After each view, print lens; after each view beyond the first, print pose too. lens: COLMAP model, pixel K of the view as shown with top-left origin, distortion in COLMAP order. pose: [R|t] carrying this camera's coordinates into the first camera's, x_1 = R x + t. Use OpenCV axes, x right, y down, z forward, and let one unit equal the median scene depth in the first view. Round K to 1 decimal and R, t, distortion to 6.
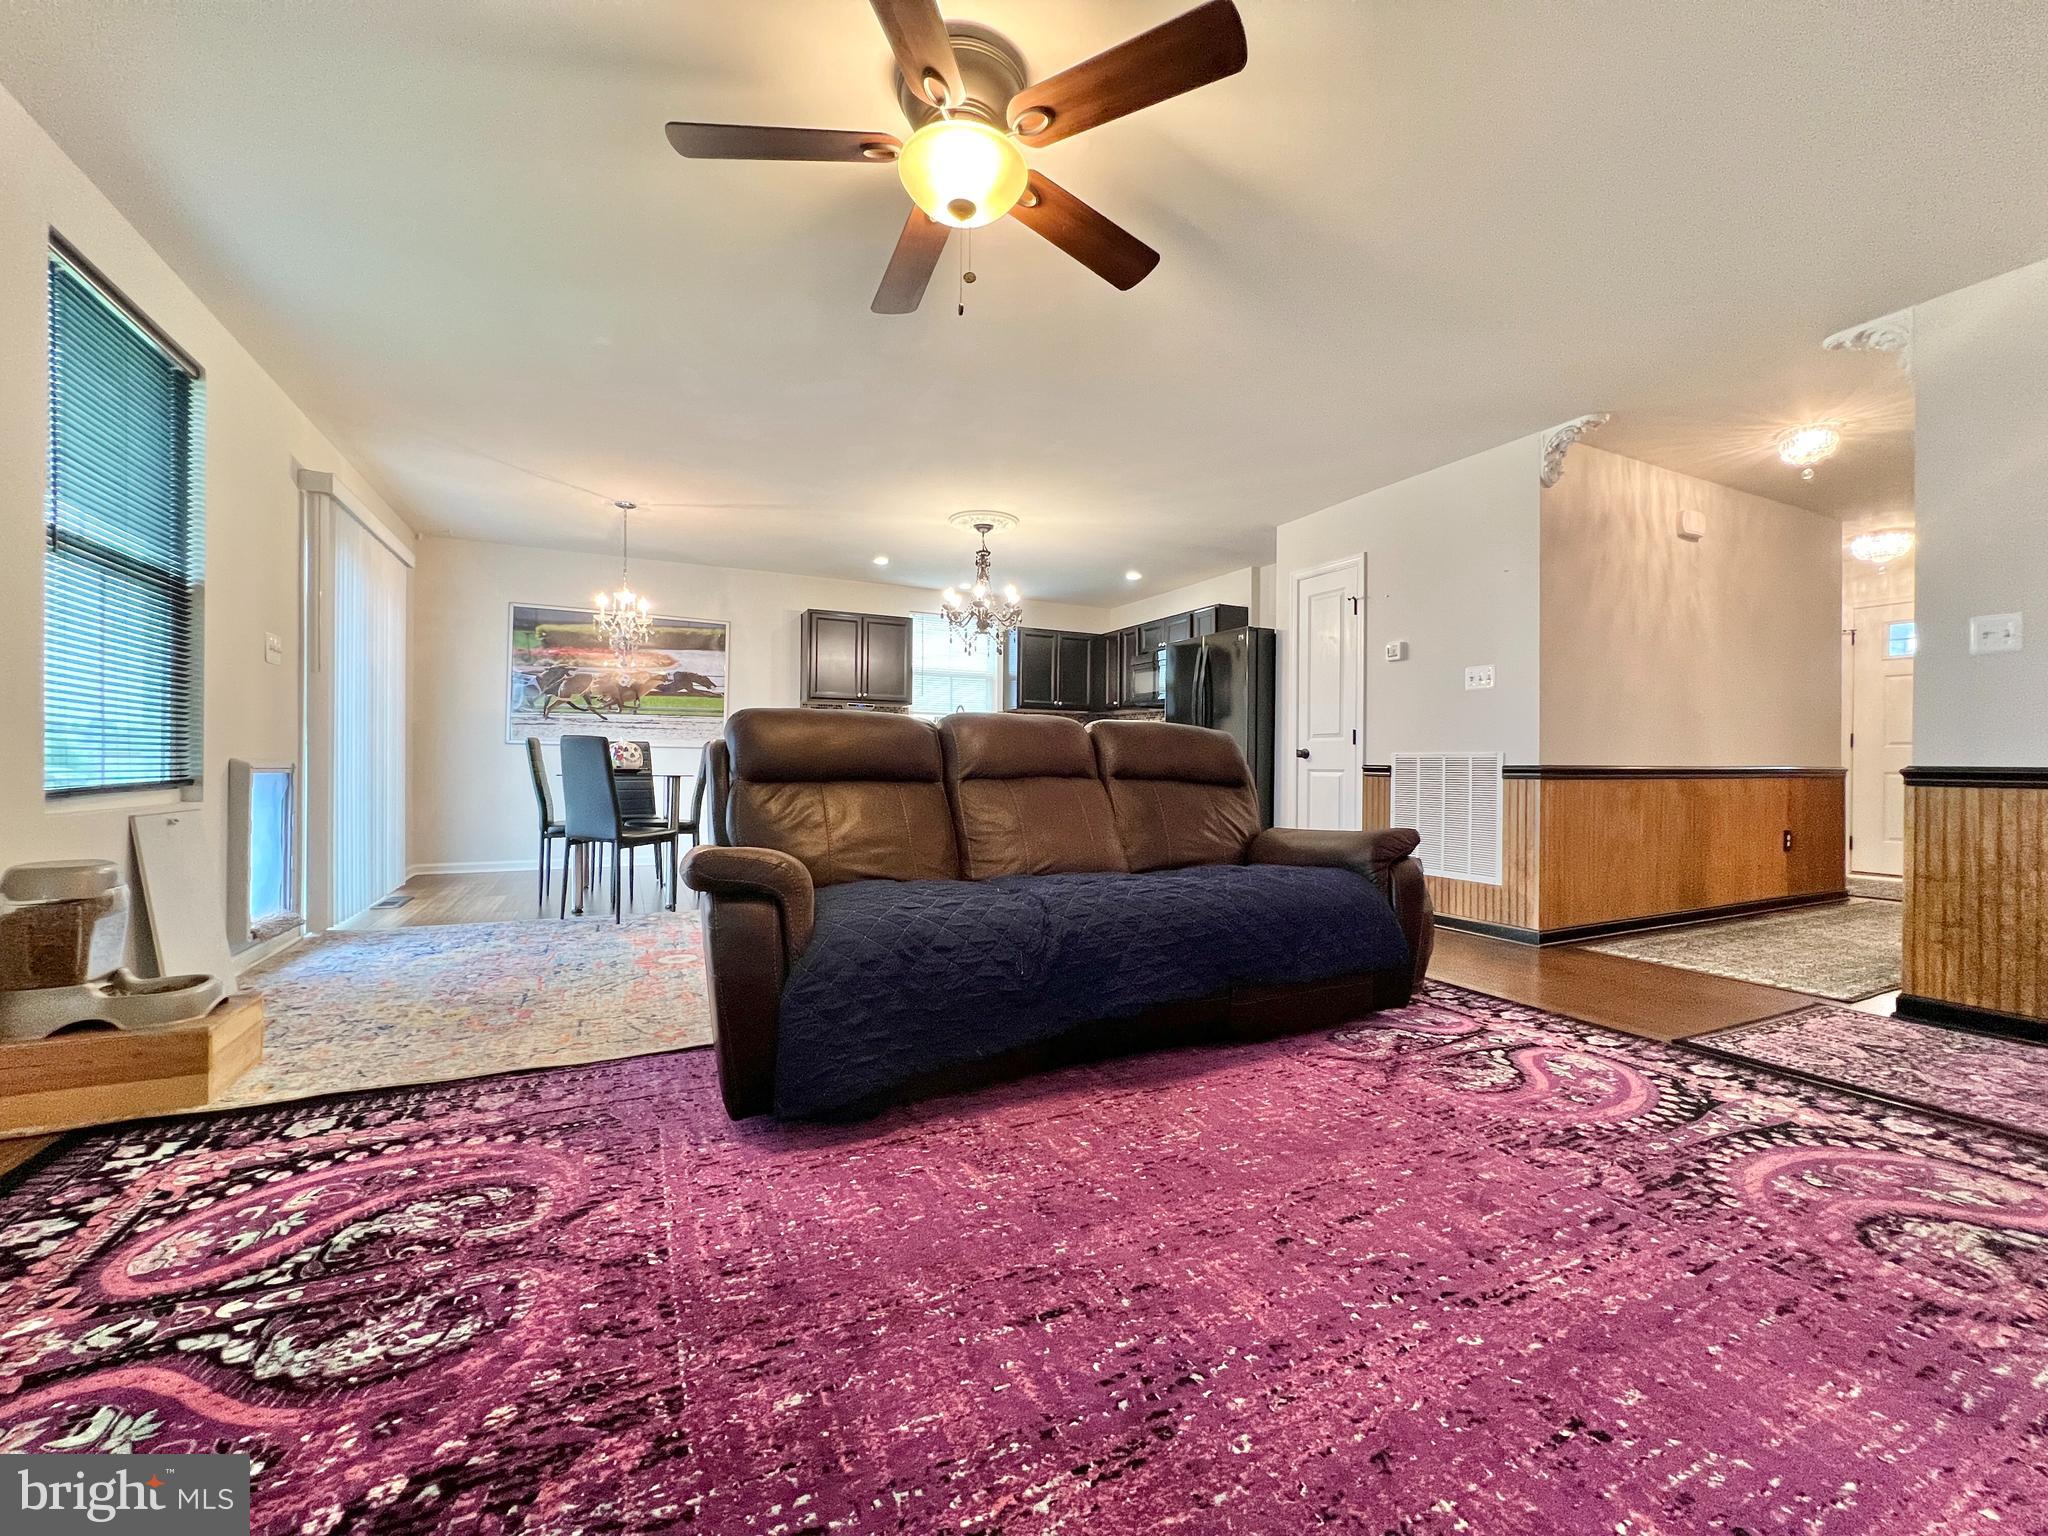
lens RADIAL K [[822.4, 0, 1025.6], [0, 822.4, 772.3], [0, 0, 1]] dist [0.005454, -0.000157]
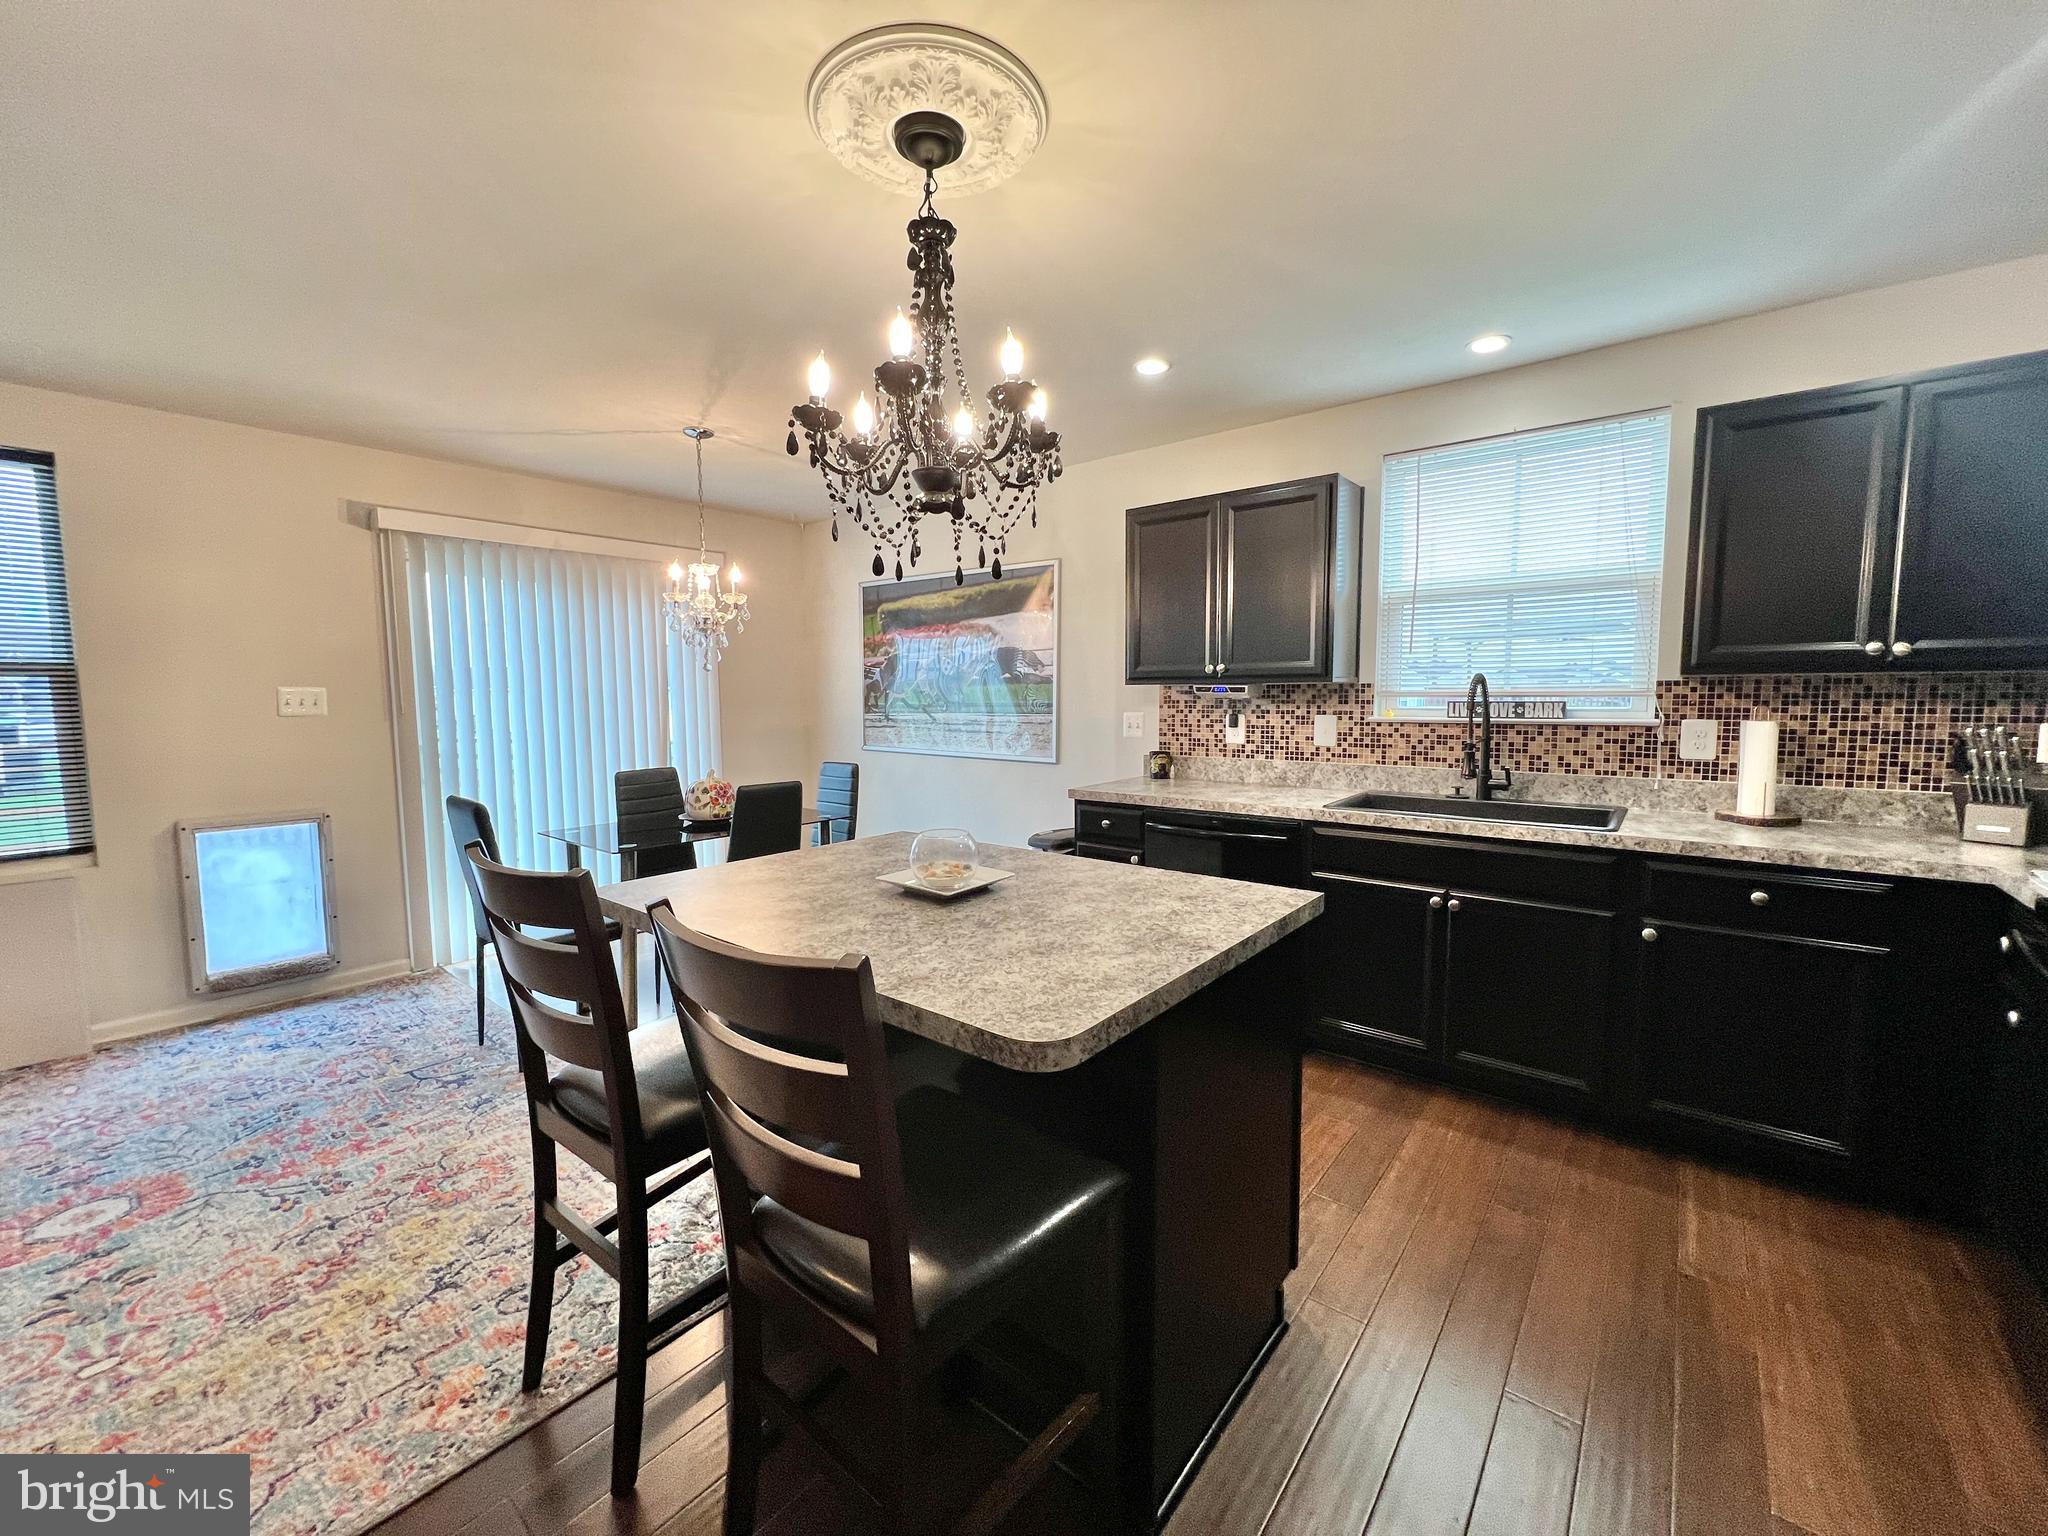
lens RADIAL K [[822.4, 0, 1017.6], [0, 822.4, 764.9], [0, 0, 1]] dist [0.005454, -0.000157]
pose [[0.410938, 0.070868, -0.908905, 0.198439], [0.001878, 0.996906, 0.078579, -0.078555], [0.911661, -0.033998, 0.409534, 0.724318]]
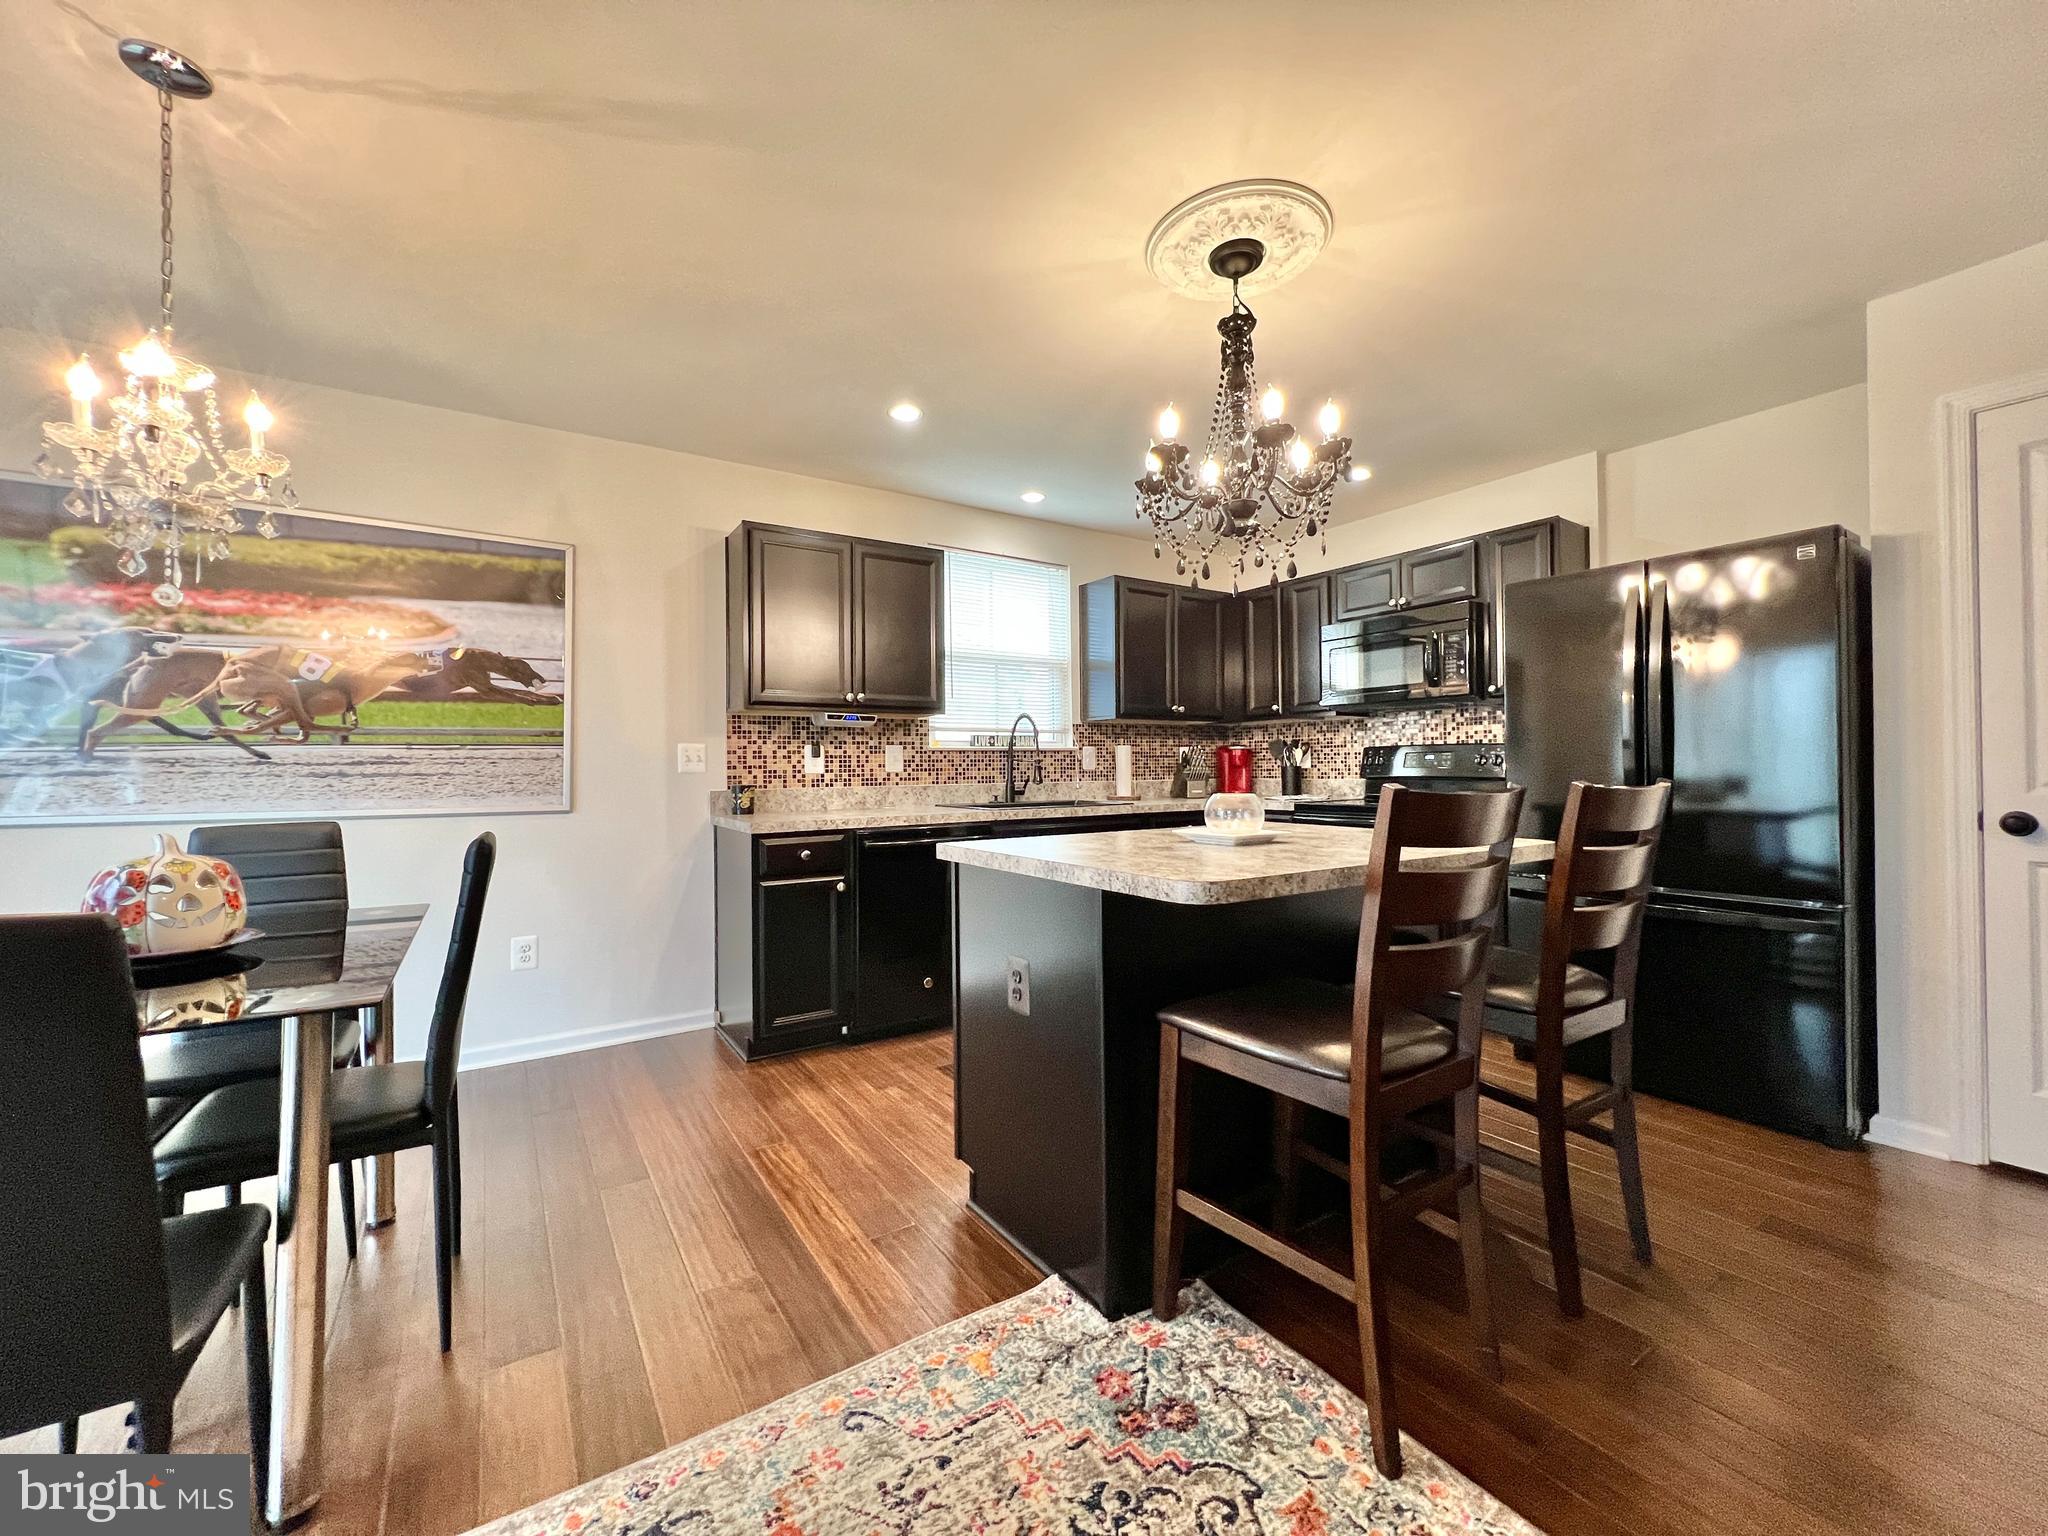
lens RADIAL K [[822.4, 0, 1019.3], [0, 822.4, 767.2], [0, 0, 1]] dist [0.005454, -0.000157]
pose [[0.993226, -0.018289, 0.114752, -0.163677], [0.019614, 0.999753, -0.010427, -0.045262], [-0.114533, 0.012608, 0.993339, 0.507158]]
